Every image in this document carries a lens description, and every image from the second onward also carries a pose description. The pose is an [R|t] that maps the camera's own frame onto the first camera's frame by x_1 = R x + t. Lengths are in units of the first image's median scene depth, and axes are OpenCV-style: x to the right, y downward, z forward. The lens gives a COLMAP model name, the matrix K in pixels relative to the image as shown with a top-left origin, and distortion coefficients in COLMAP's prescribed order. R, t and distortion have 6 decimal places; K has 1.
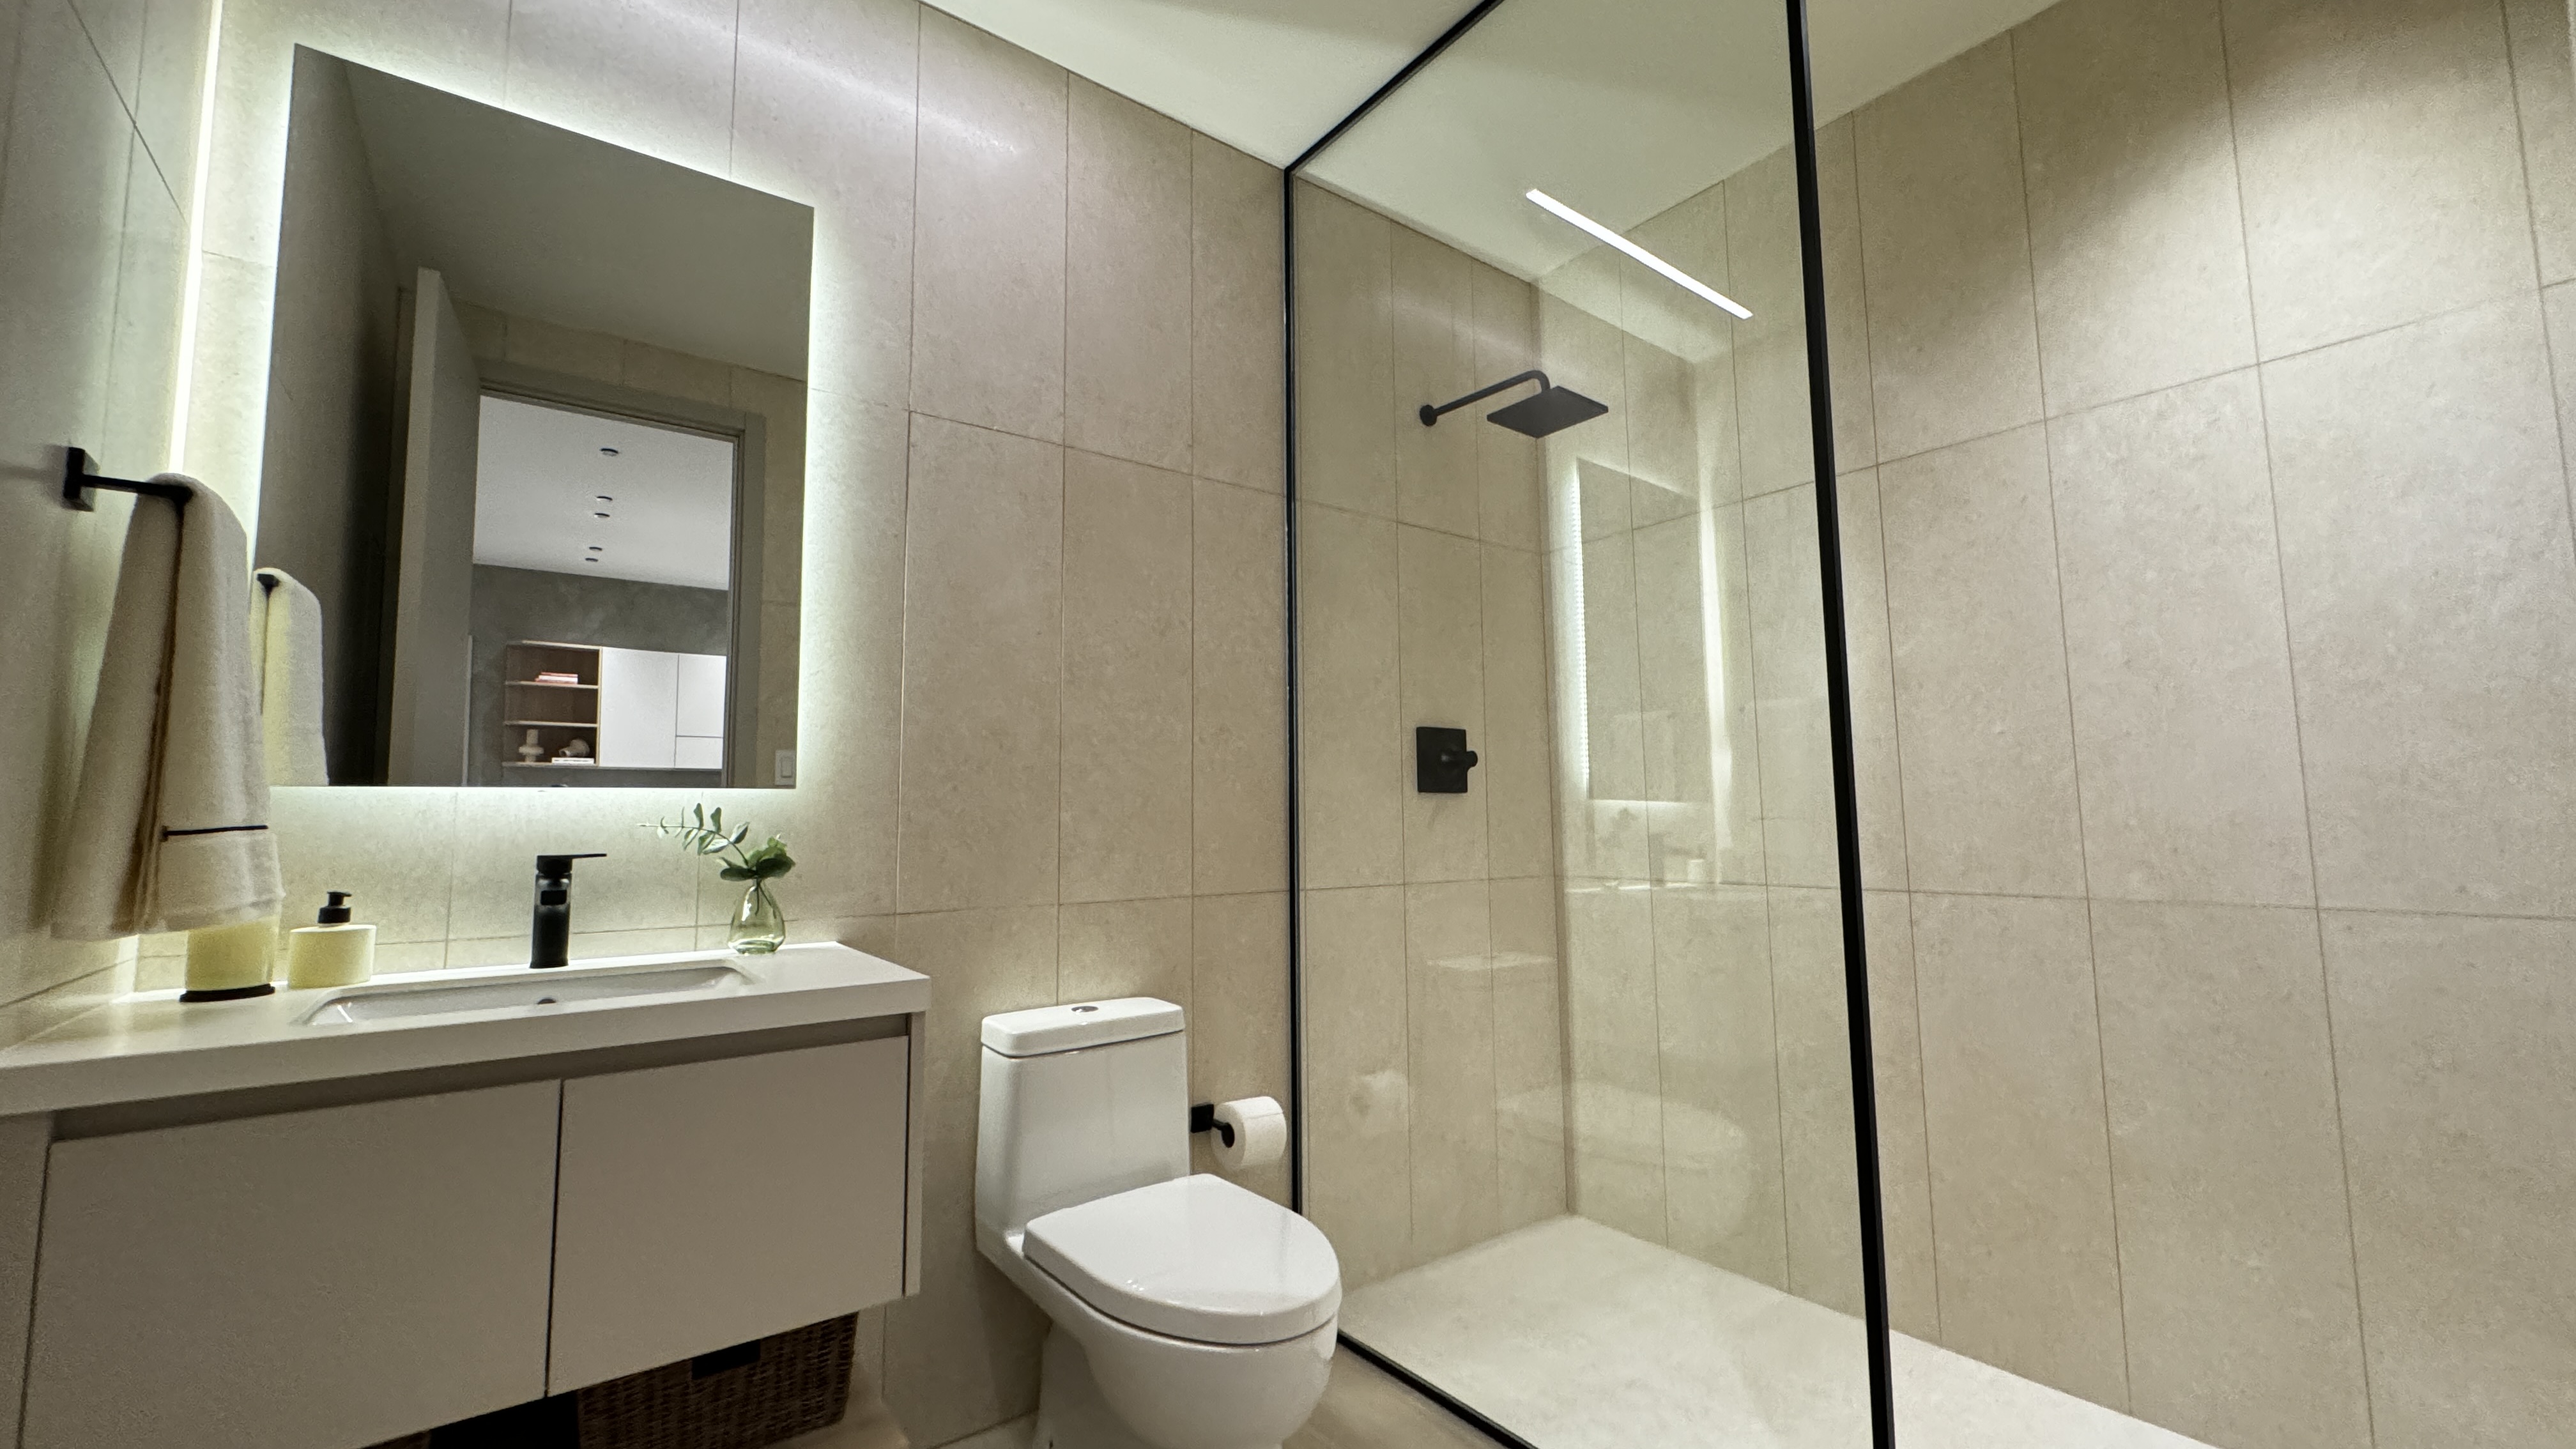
lens RADIAL K [[1028.4, 0, 1288.0], [0, 1028.4, 724.5], [0, 0, 1]] dist [-0.001082, 0.000029]
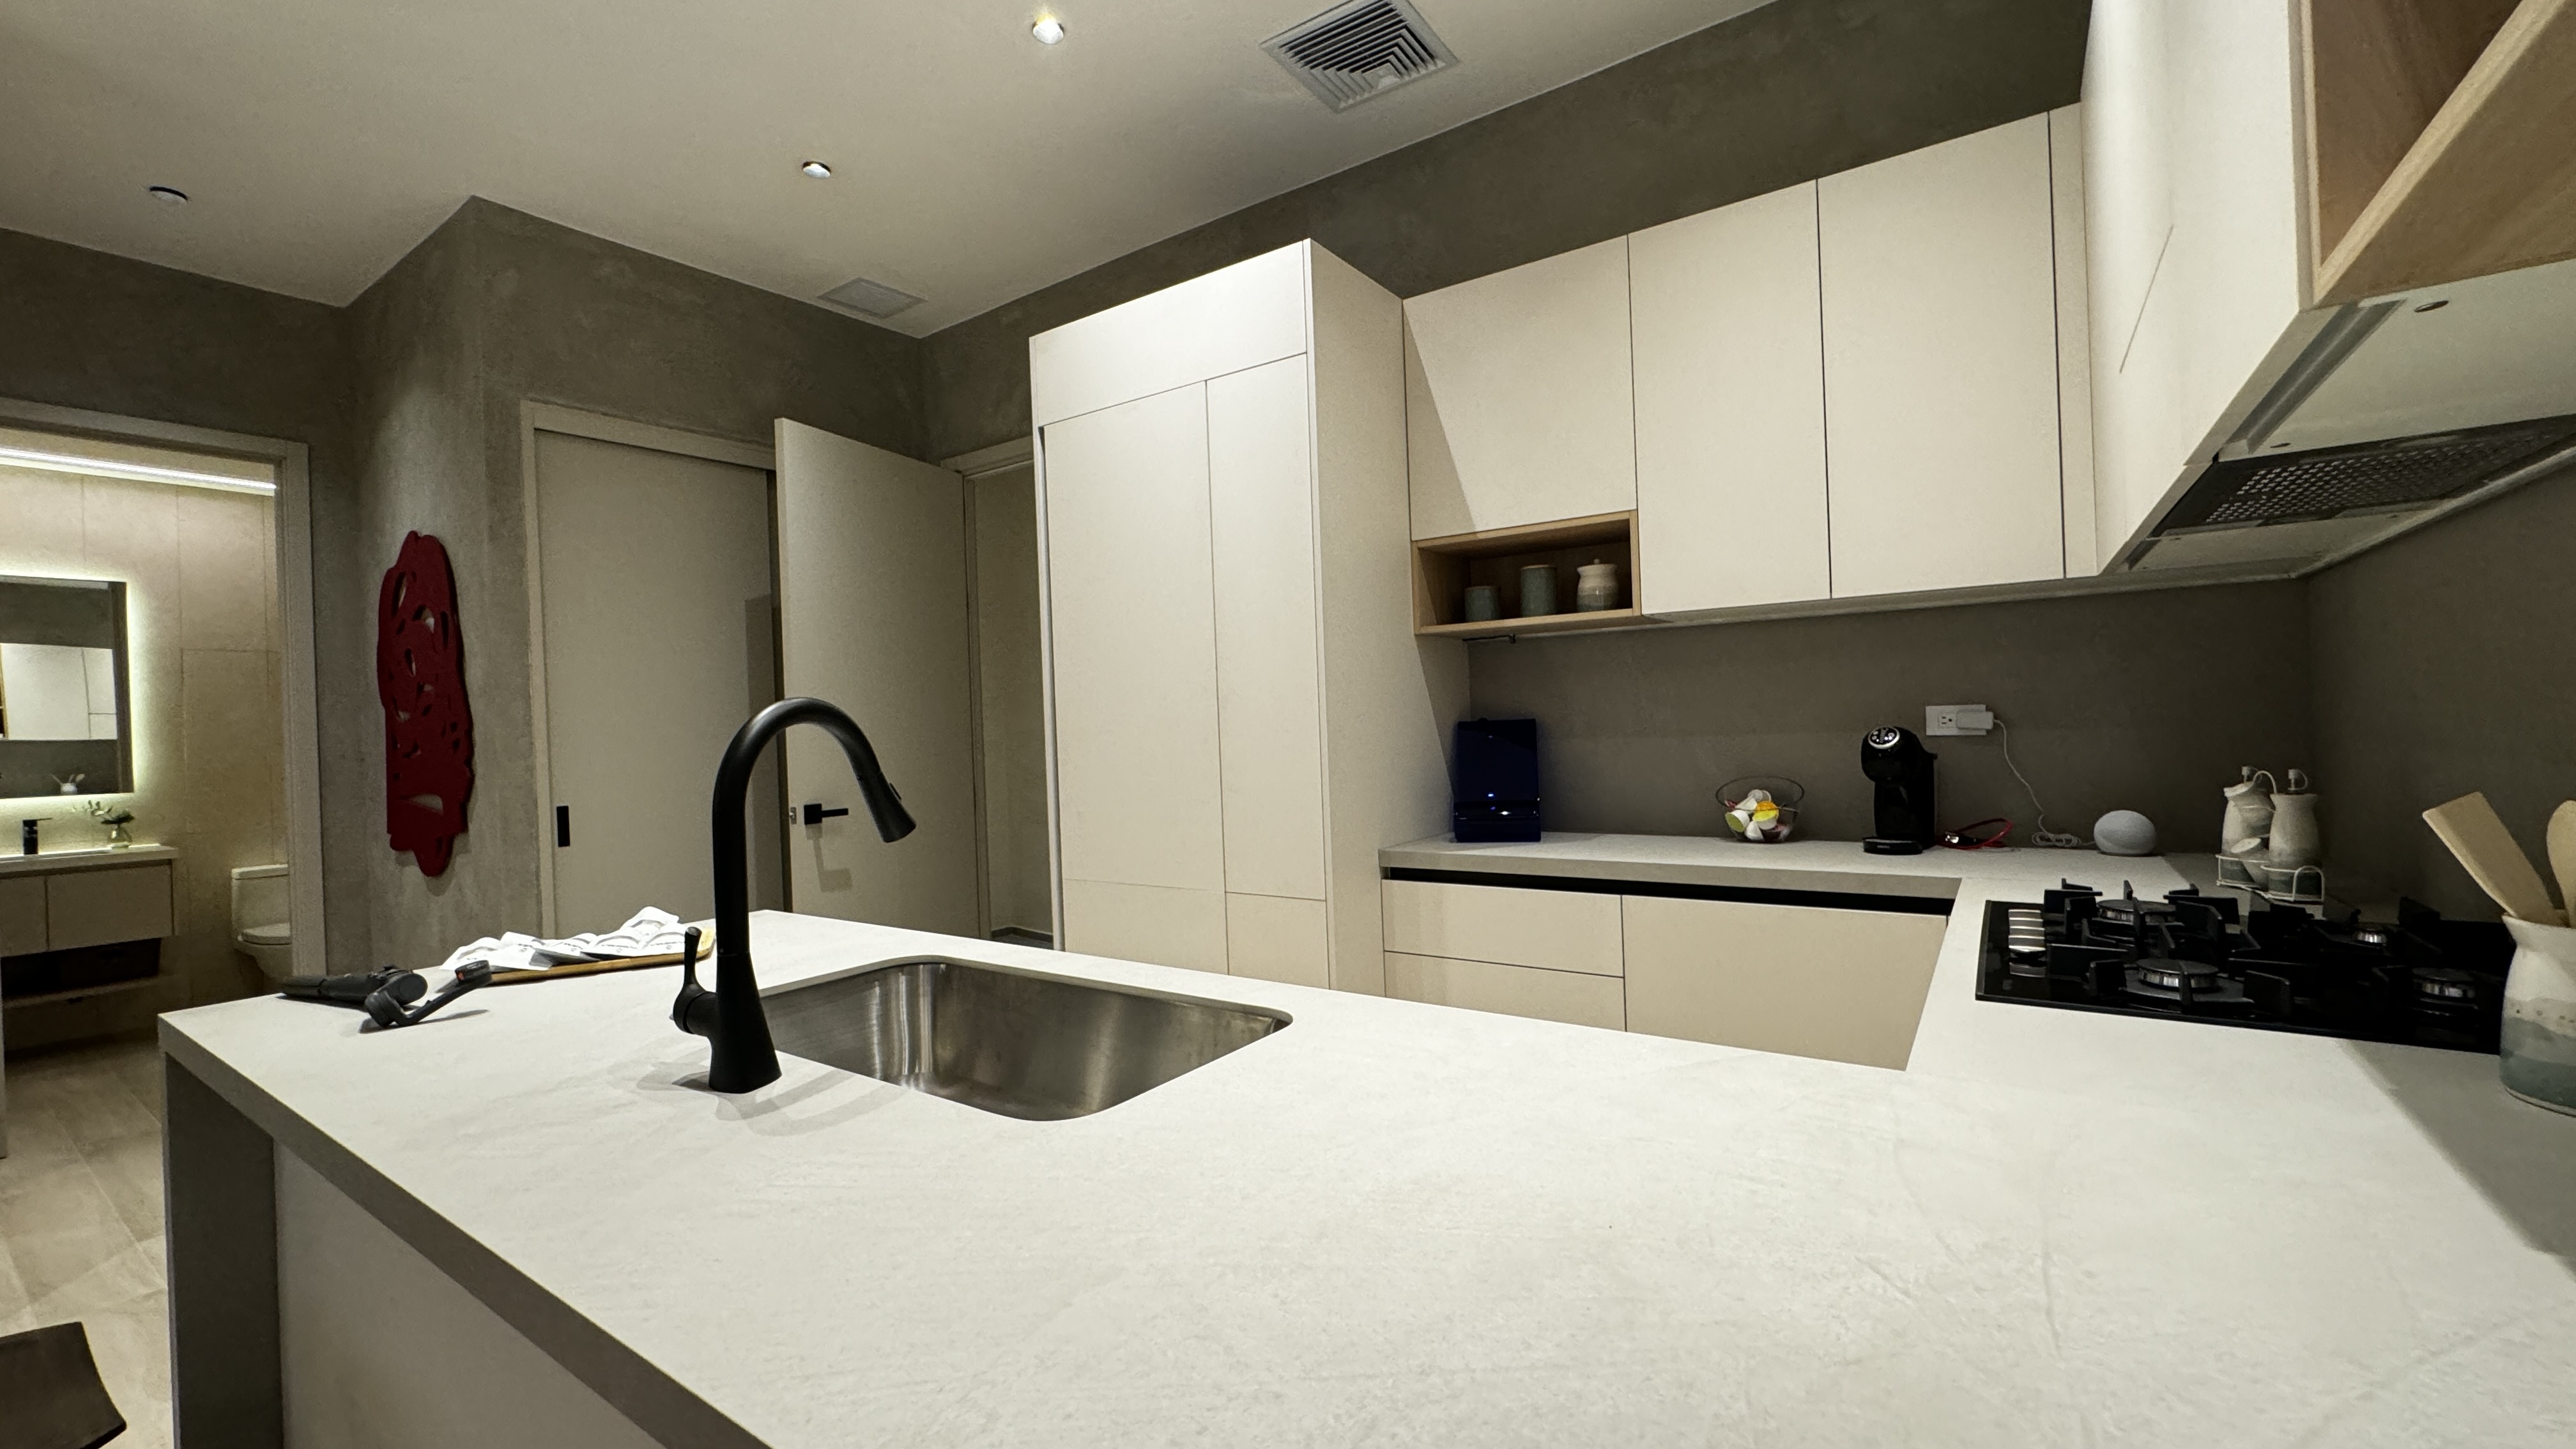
lens RADIAL K [[1028.4, 0, 1288.0], [0, 1028.4, 724.5], [0, 0, 1]] dist [-0.001082, 0.000029]
pose [[0.948714, -0.020454, 0.315472, 1.742698], [-0.005698, 0.996636, 0.081755, -0.394164], [-0.316083, -0.079360, 0.945407, -2.821765]]
